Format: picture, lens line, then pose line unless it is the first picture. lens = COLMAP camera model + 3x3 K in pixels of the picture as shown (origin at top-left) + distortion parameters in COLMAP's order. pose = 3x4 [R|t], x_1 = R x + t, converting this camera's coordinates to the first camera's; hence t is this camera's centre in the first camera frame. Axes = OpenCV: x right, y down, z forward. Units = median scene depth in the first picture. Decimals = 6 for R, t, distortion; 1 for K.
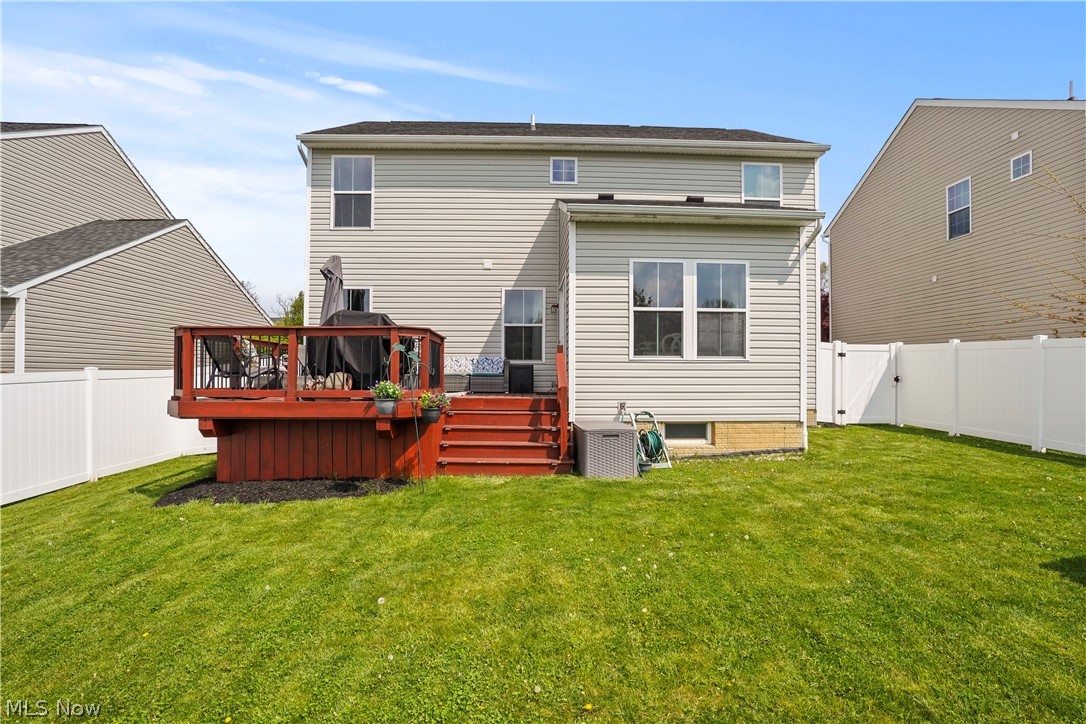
lens RADIAL K [[585.7, 0, 545.1], [0, 585.7, 361.8], [0, 0, 1]] dist [-0.067876, 0.033584]
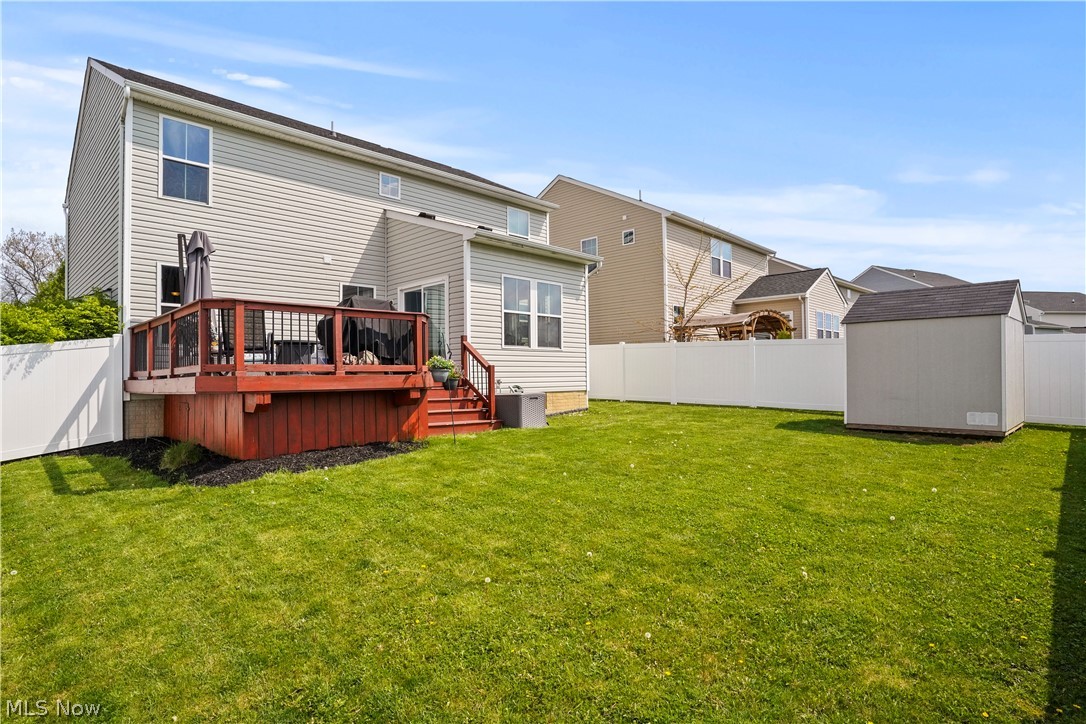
lens RADIAL K [[585.7, 0, 548.3], [0, 585.7, 363.6], [0, 0, 1]] dist [-0.067876, 0.033584]
pose [[0.716574, 0.005367, 0.697491, -0.722860], [0.000165, 0.999969, -0.007863, 0.042937], [-0.697512, 0.005750, 0.716550, -0.052404]]
